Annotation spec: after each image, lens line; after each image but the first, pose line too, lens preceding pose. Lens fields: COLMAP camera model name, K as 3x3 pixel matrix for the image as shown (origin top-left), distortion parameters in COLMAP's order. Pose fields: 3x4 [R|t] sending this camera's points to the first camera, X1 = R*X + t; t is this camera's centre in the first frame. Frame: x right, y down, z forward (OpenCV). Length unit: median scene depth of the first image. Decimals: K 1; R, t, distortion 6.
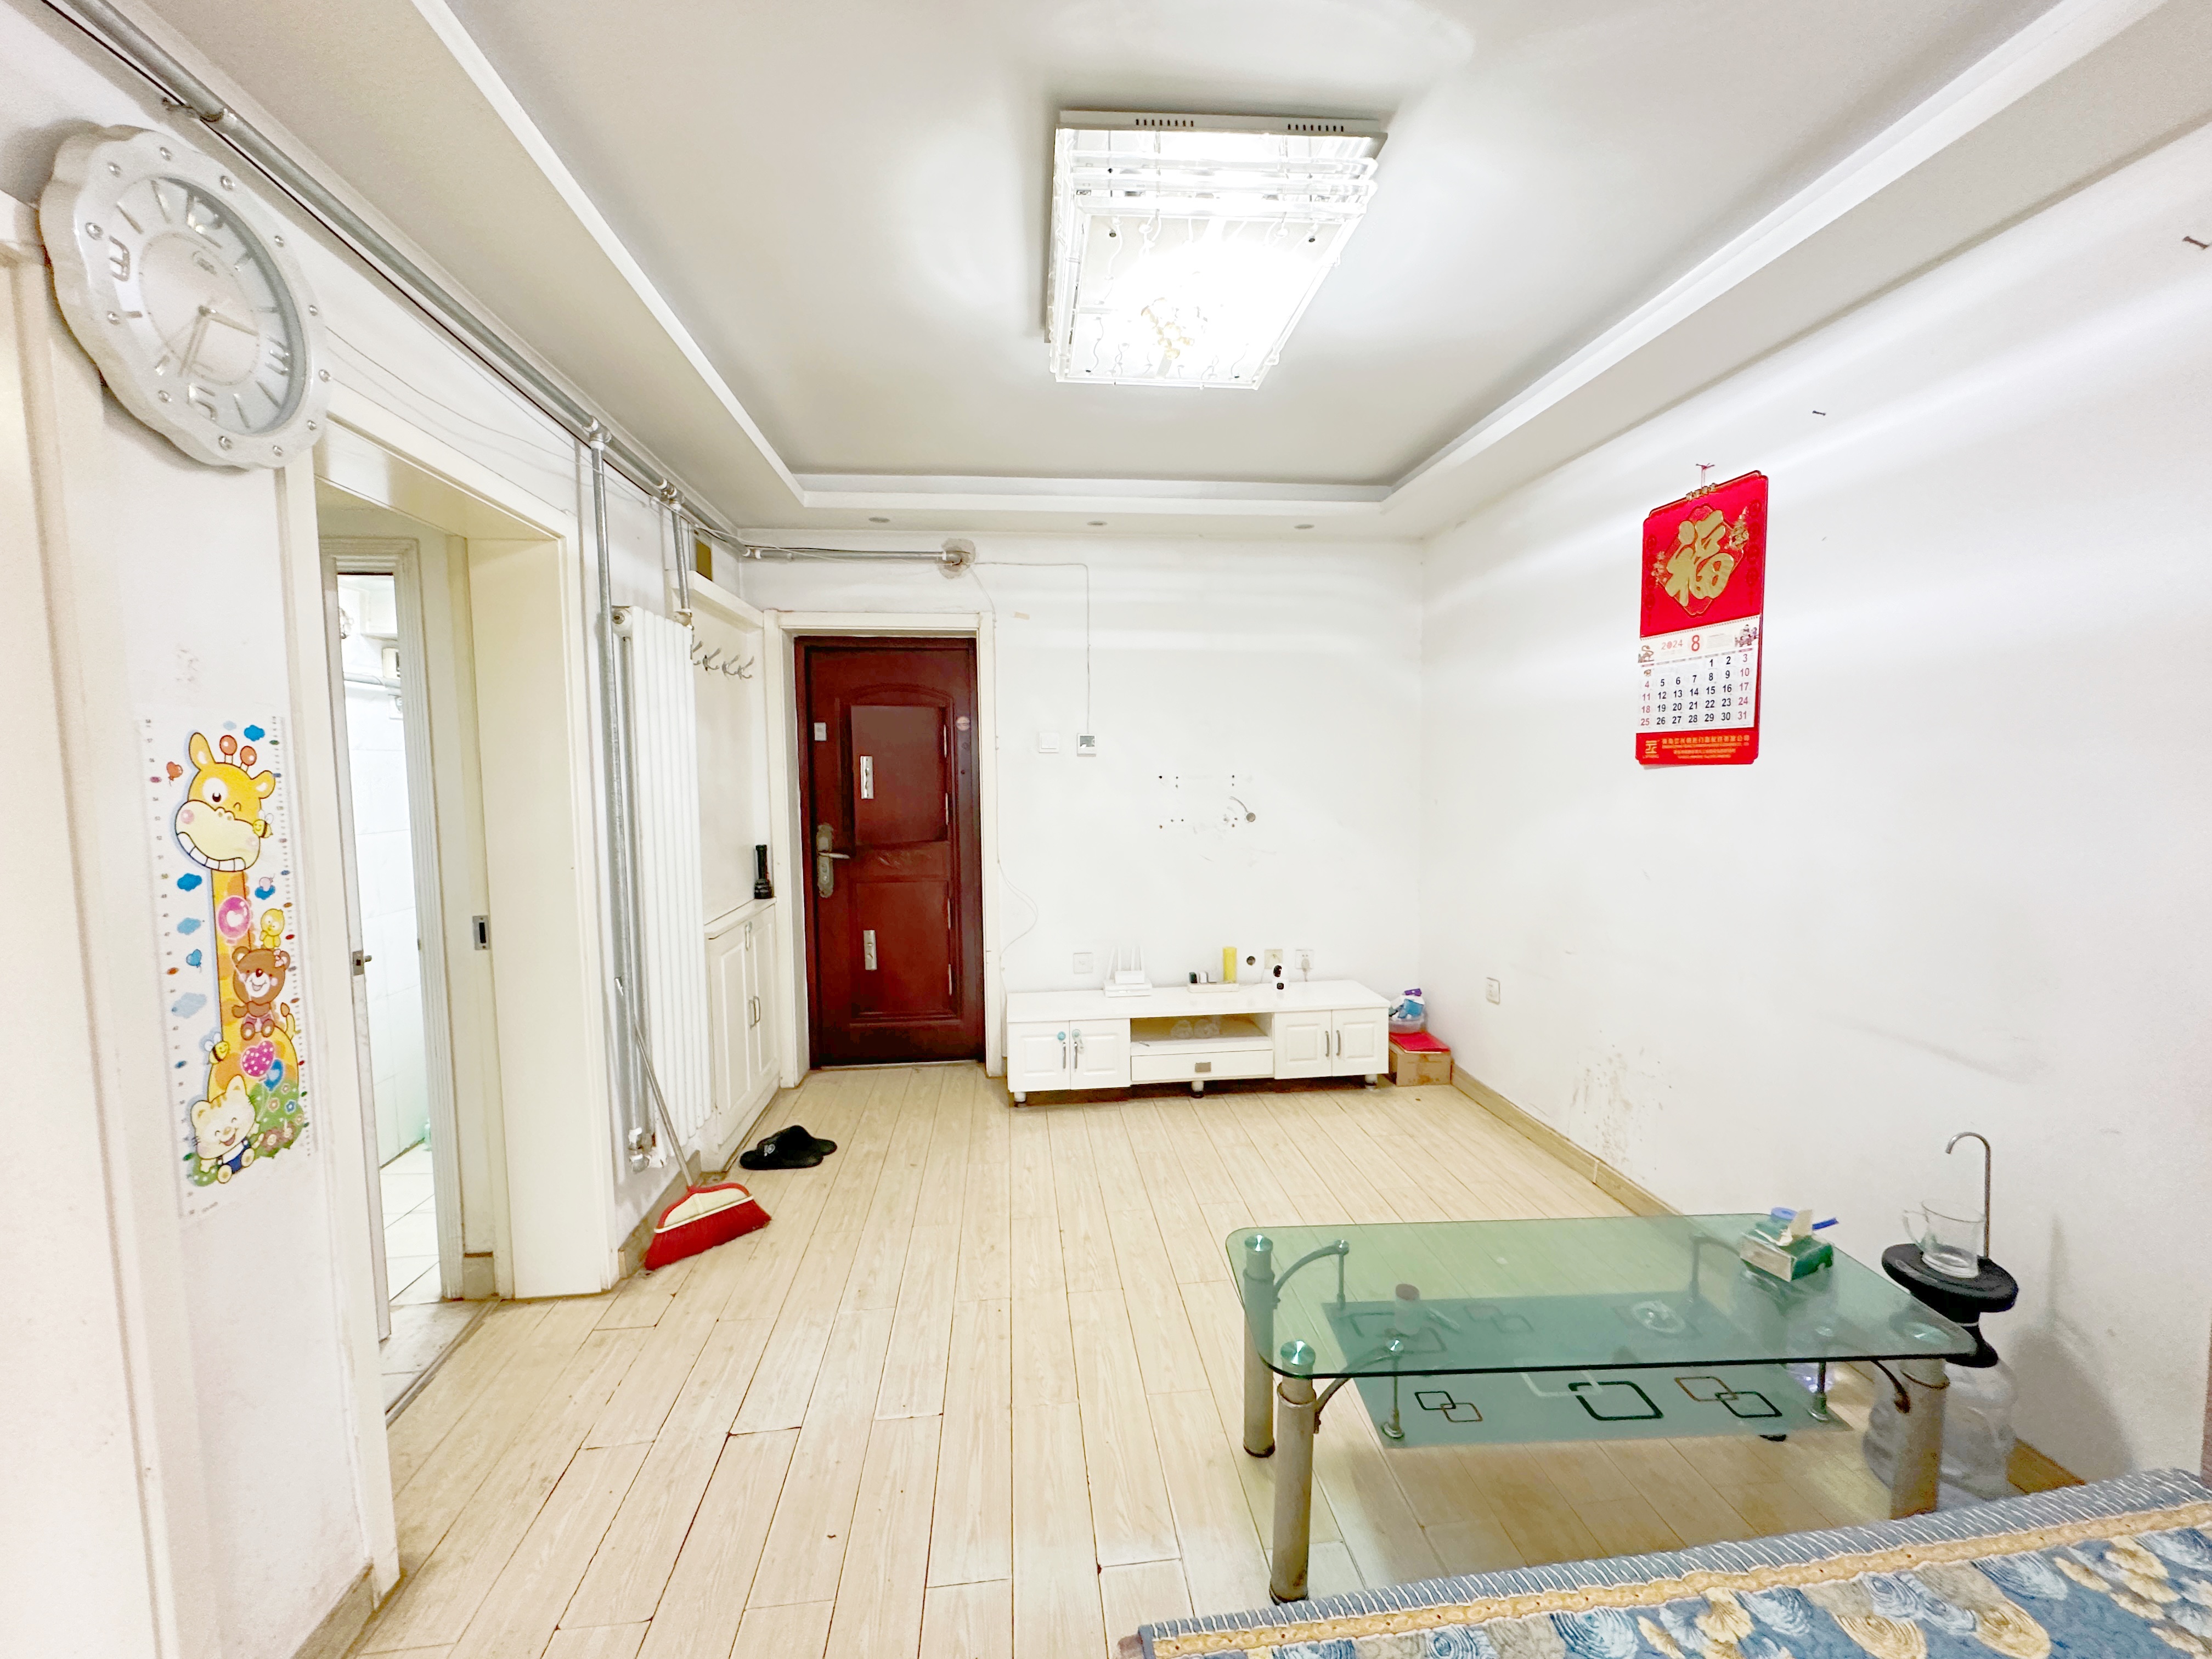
lens RADIAL K [[896.1, 0, 1101.9], [0, 896.1, 830.0], [0, 0, 1]] dist [-0.000783, -0.000055]
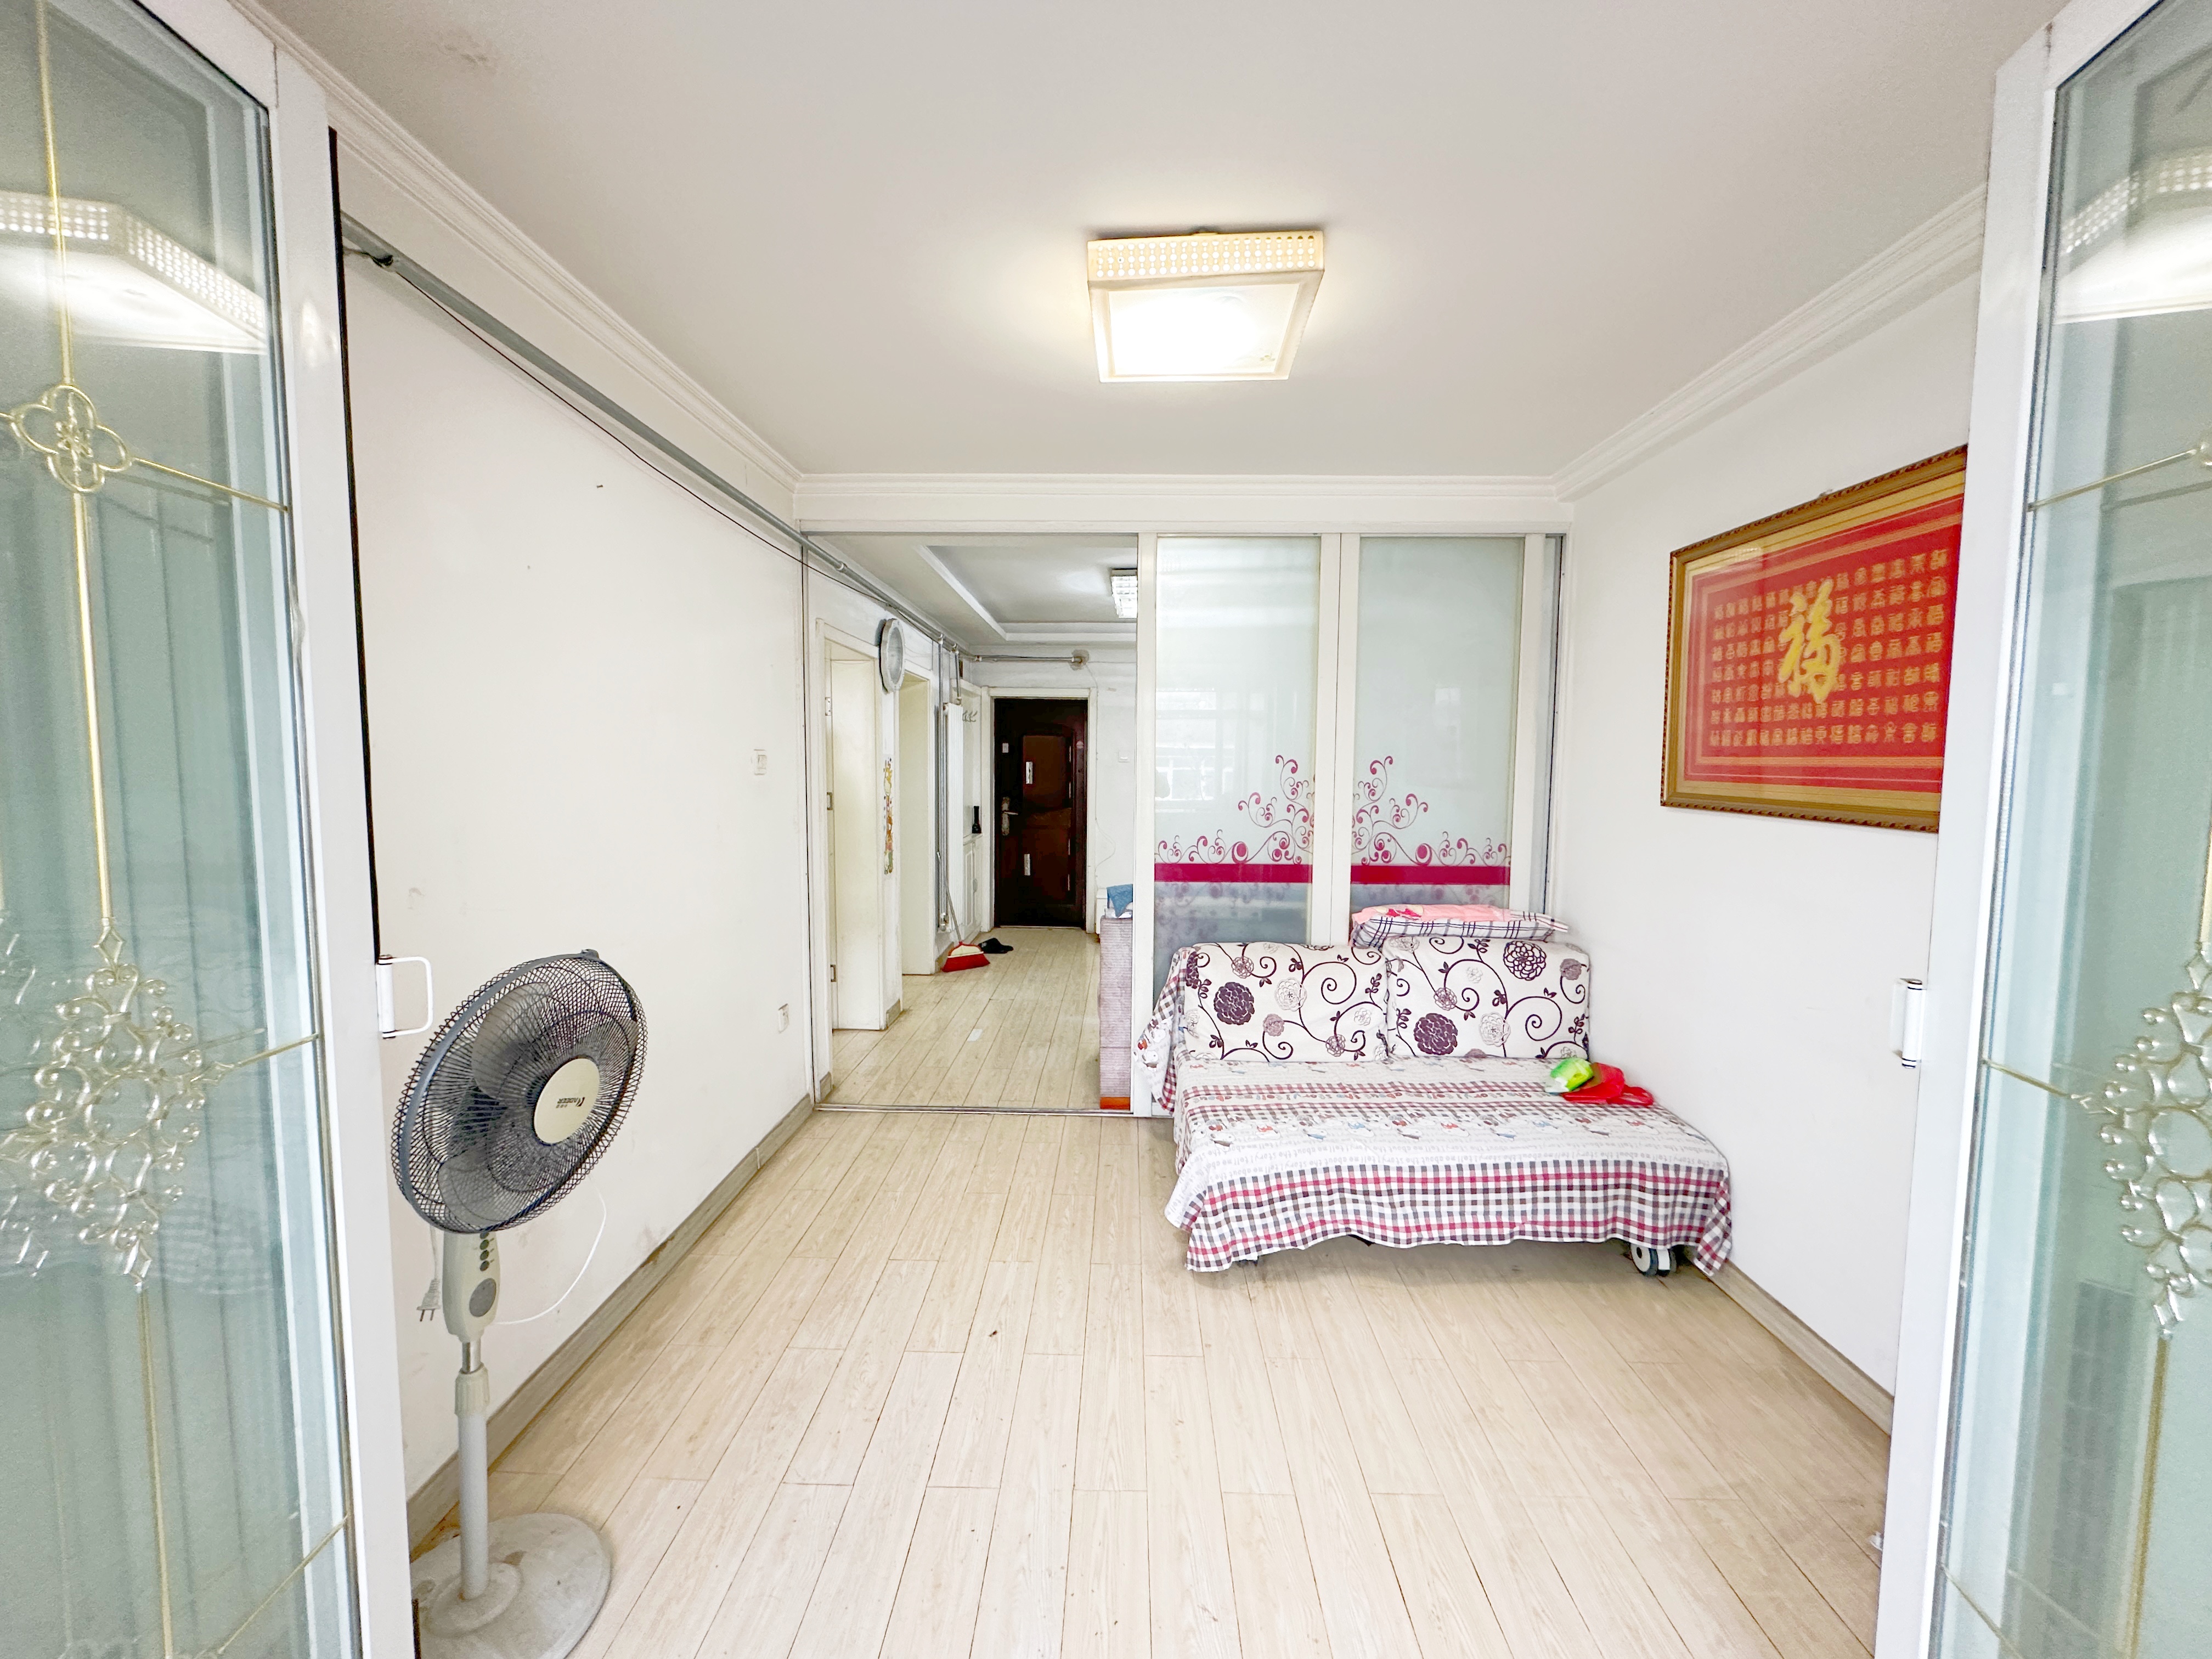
lens RADIAL K [[896.1, 0, 1101.9], [0, 896.1, 830.0], [0, 0, 1]] dist [-0.000783, -0.000055]
pose [[0.990911, 0.032769, -0.130465, 0.150823], [-0.031944, 0.999454, 0.008413, 0.044065], [0.130669, -0.004169, 0.991417, -0.910974]]
